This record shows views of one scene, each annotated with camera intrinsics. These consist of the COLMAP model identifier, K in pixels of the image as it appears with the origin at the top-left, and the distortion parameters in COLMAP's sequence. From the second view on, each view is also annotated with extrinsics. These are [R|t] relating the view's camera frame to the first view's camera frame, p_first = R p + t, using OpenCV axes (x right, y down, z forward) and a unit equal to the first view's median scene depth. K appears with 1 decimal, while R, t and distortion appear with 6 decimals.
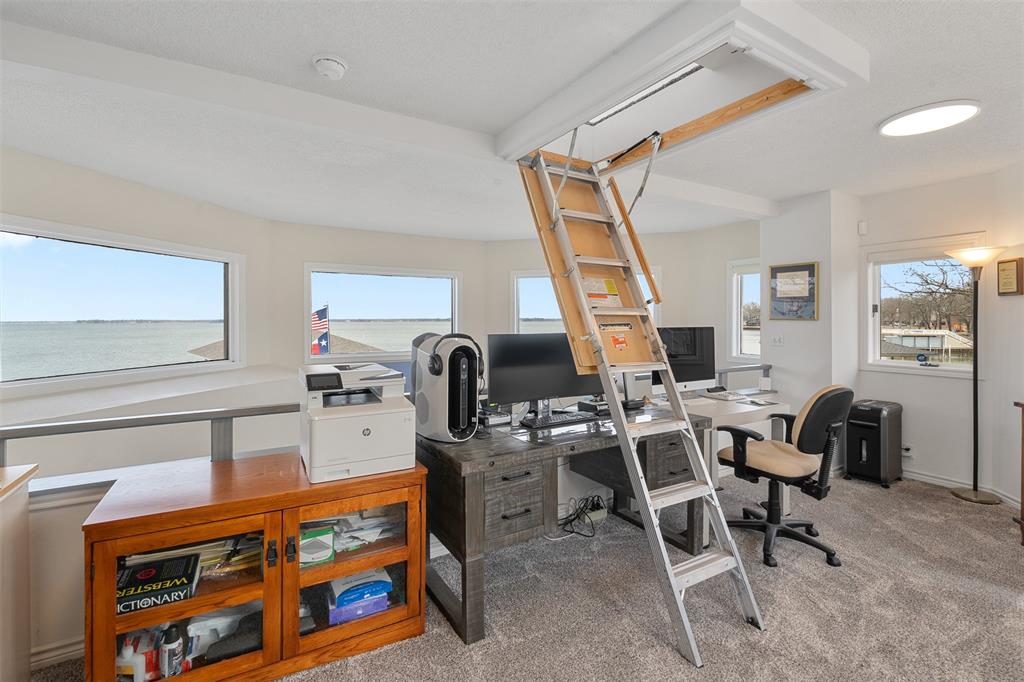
lens RADIAL K [[458.4, 0, 497.4], [0, 458.4, 320.8], [0, 0, 1]] dist [-0.008356, 0.000573]
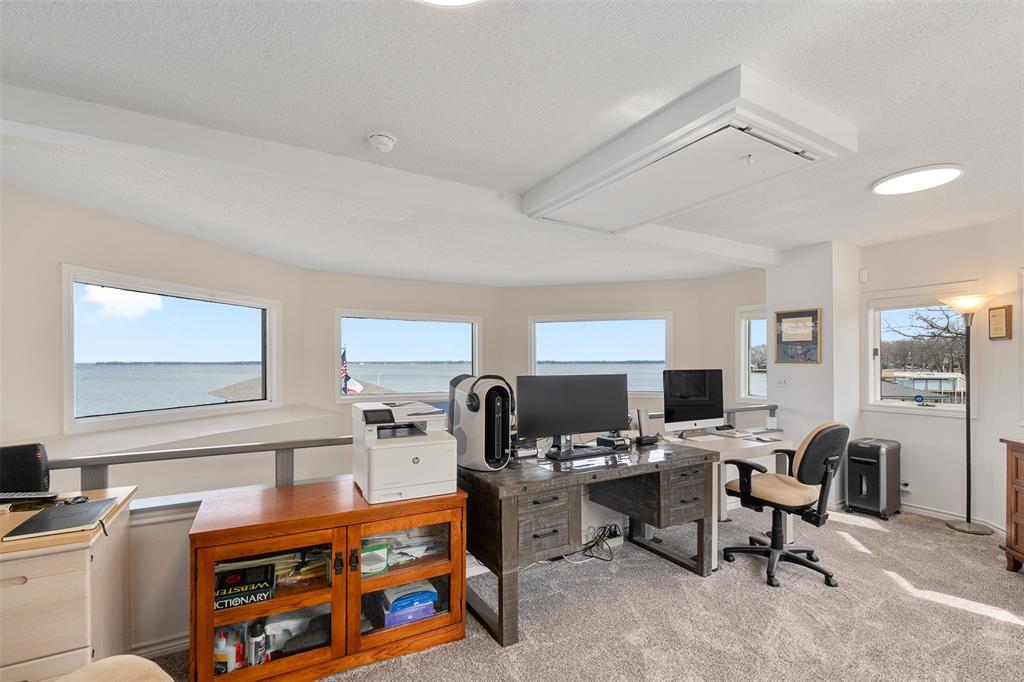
lens RADIAL K [[458.4, 0, 504.0], [0, 458.4, 362.9], [0, 0, 1]] dist [-0.008356, 0.000573]
pose [[0.999967, 0.000078, -0.008167, -0.043571], [-0.000093, 0.999998, -0.001833, 0.001327], [0.008167, 0.001833, 0.999965, -0.112421]]
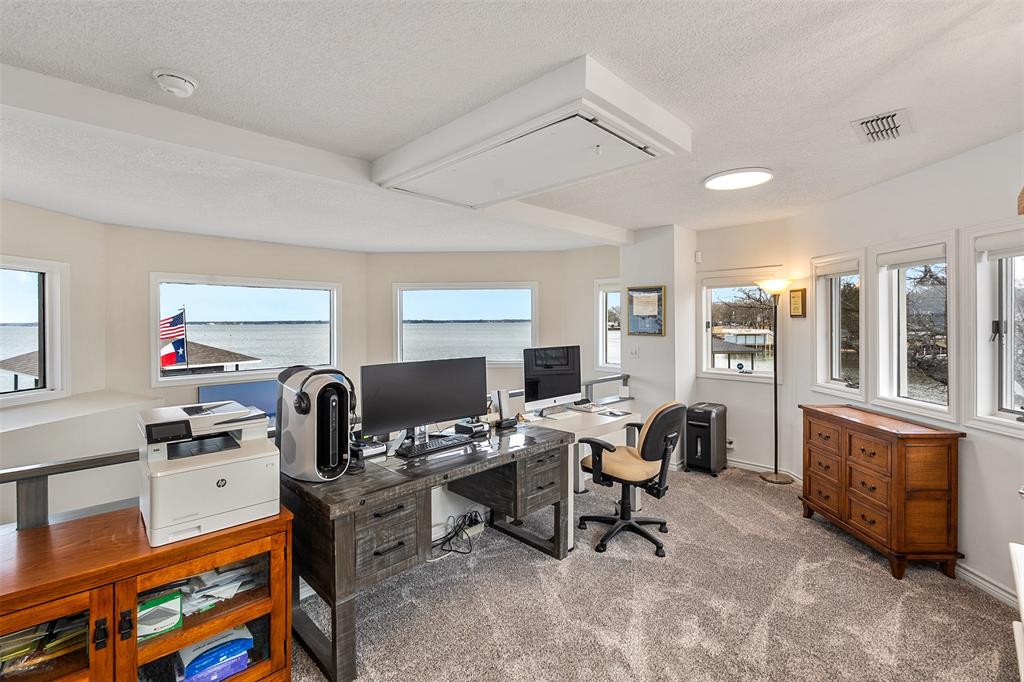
lens RADIAL K [[458.4, 0, 505.1], [0, 458.4, 321.0], [0, 0, 1]] dist [-0.008356, 0.000573]
pose [[0.967516, -0.001792, 0.252804, 0.029110], [0.001942, 0.999998, -0.000343, -0.065256], [-0.252803, 0.000823, 0.967517, -0.032931]]
